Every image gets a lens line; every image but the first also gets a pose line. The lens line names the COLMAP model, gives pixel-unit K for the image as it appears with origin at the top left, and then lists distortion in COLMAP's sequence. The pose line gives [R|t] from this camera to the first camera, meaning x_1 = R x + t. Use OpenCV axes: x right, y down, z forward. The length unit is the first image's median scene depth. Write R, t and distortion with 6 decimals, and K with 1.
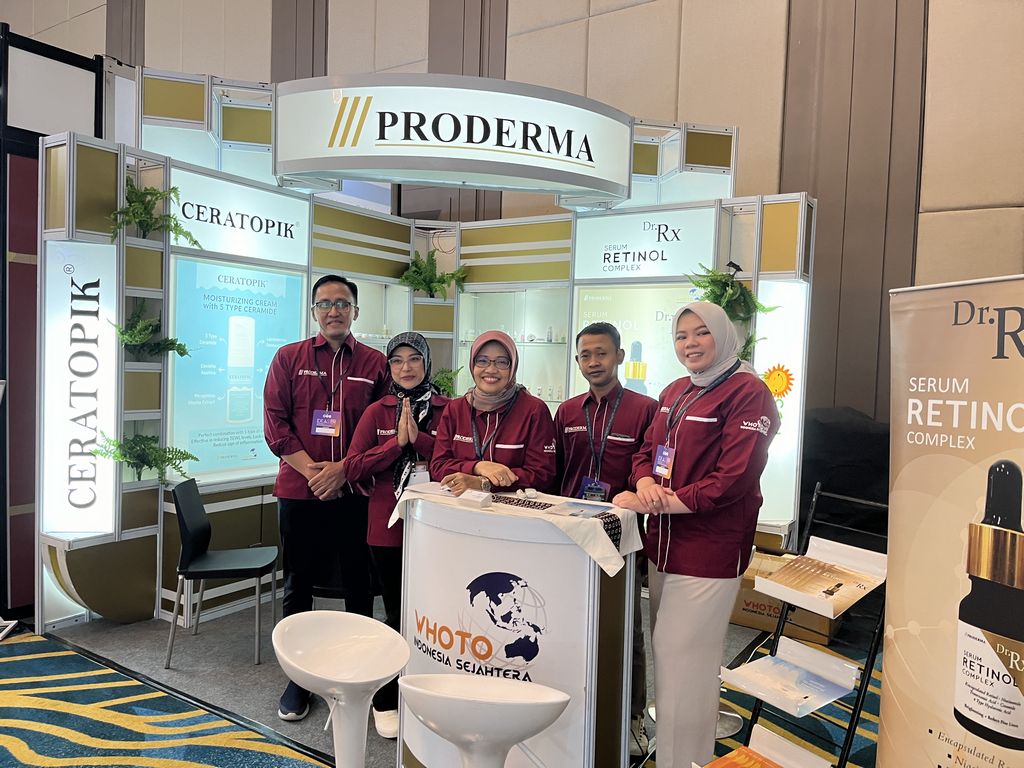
lens RADIAL K [[771.7, 0, 512.6], [0, 771.7, 388.5], [0, 0, 1]] dist [-0.007166, -0.007393]
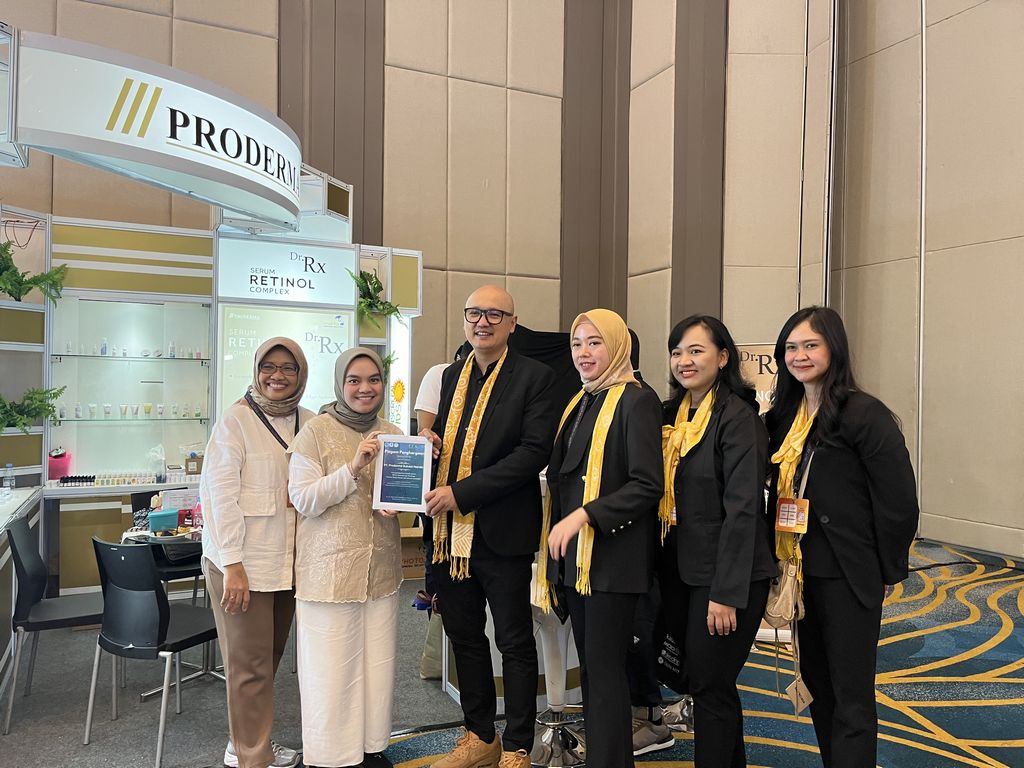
lens RADIAL K [[771.7, 0, 513.0], [0, 771.7, 383.2], [0, 0, 1]] dist [-0.007166, -0.007393]
pose [[0.516694, -0.015050, 0.856038, -0.740200], [0.034007, 0.999417, -0.002955, -0.014208], [-0.855494, 0.030638, 0.516905, 0.183647]]
